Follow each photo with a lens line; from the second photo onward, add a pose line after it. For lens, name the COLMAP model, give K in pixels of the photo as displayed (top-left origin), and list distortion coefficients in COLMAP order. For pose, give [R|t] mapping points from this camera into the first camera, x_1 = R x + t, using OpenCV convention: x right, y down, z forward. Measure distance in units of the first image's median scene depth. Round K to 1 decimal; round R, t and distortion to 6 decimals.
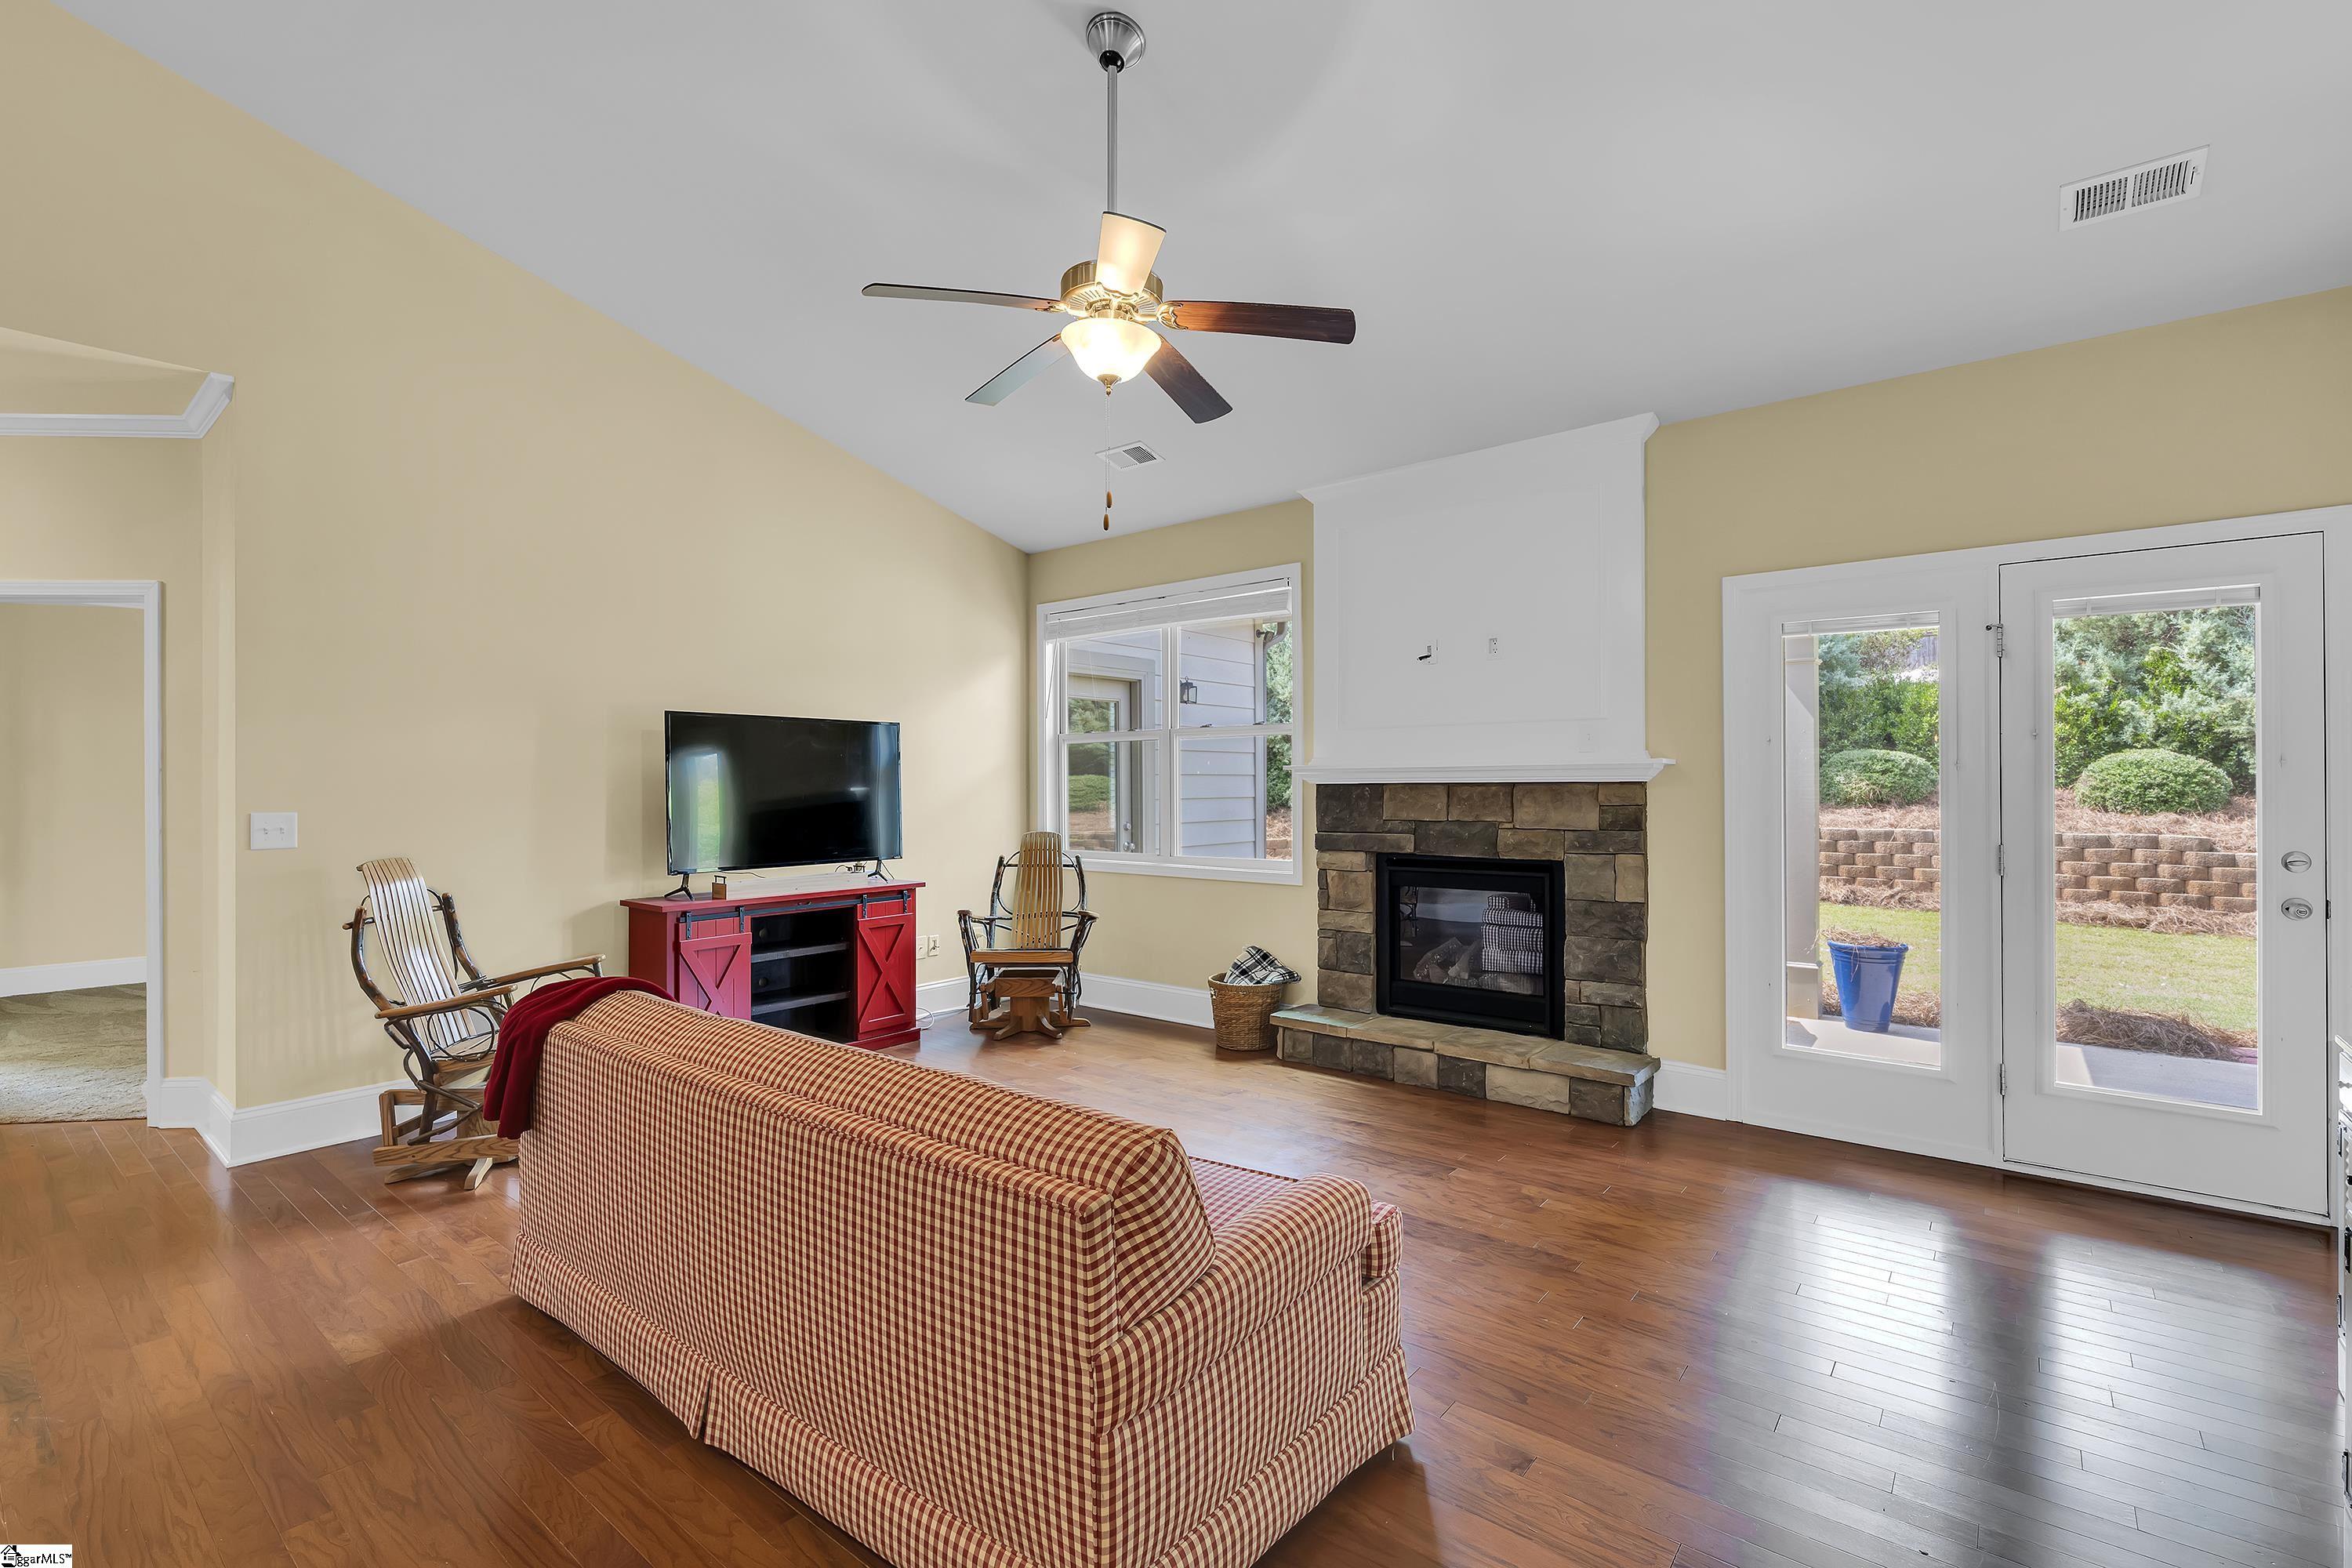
lens RADIAL K [[1035.3, 0, 1188.7], [0, 1035.3, 787.2], [0, 0, 1]] dist [-0.001177, -0.000485]
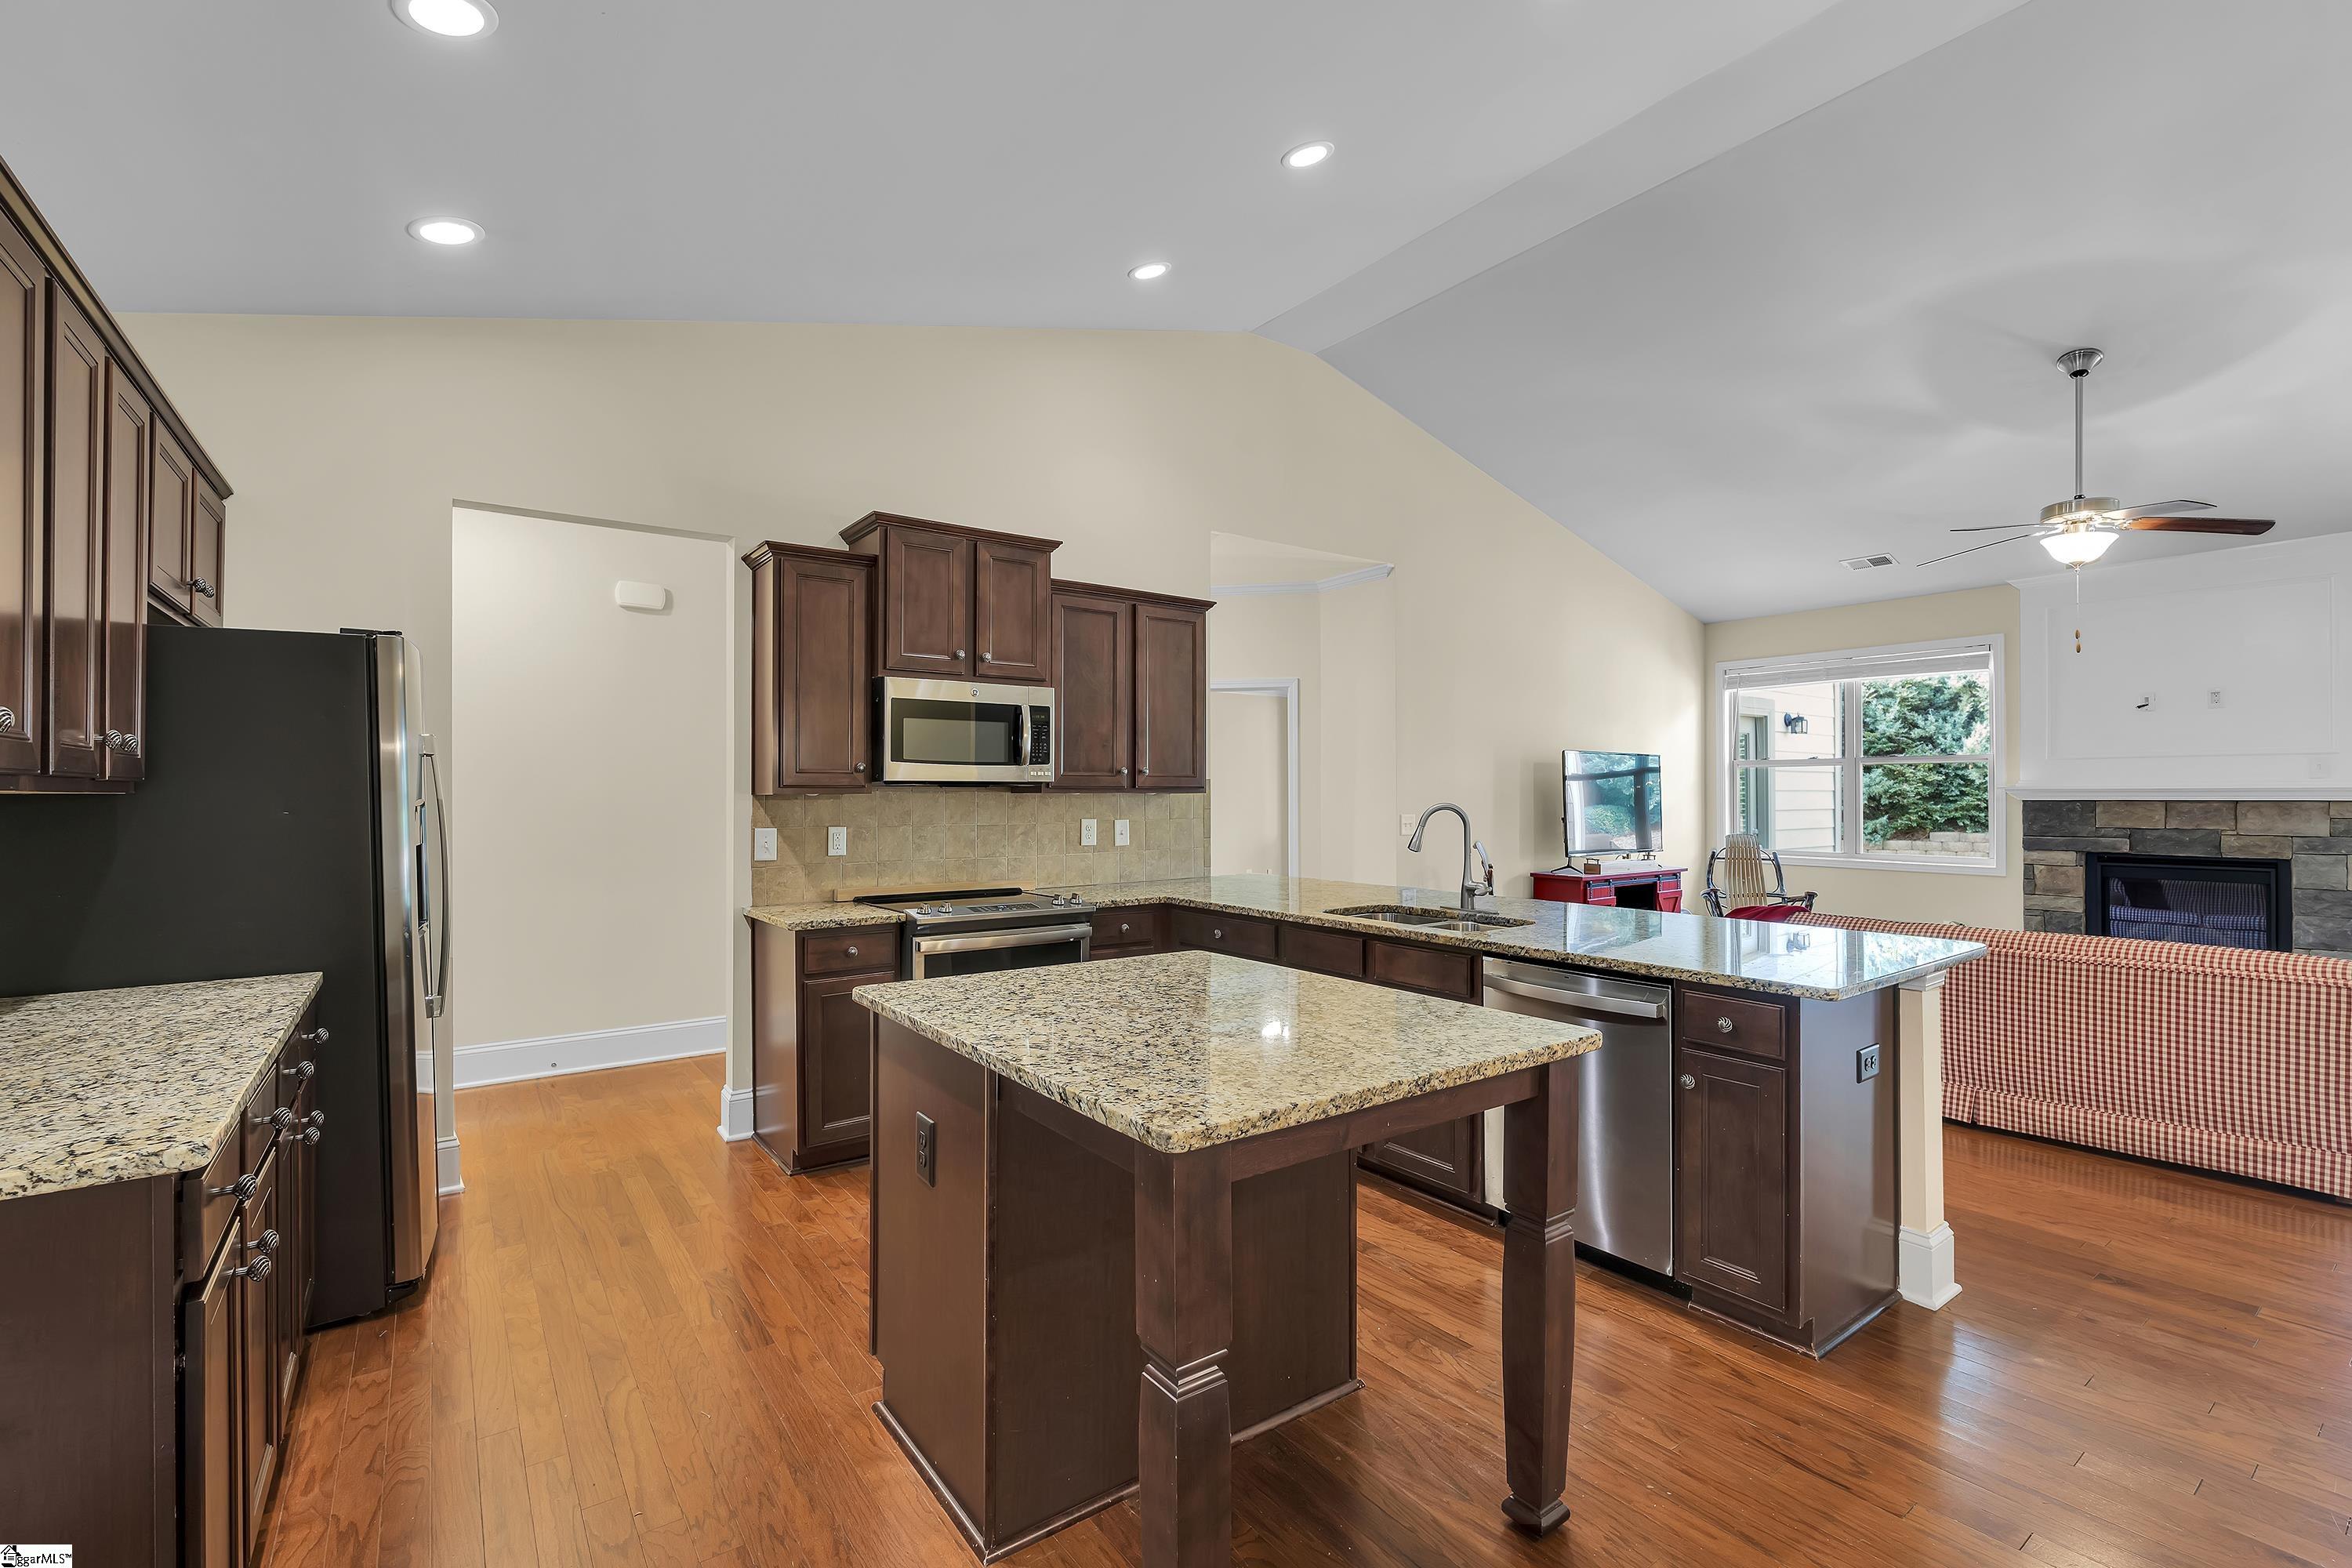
lens RADIAL K [[1035.3, 0, 1169.5], [0, 1035.3, 783.3], [0, 0, 1]] dist [-0.001177, -0.000485]
pose [[0.969443, 0.003174, -0.245297, -0.652253], [-0.006302, 0.999909, -0.011966, -0.001594], [0.245237, 0.013146, 0.969374, -0.590653]]
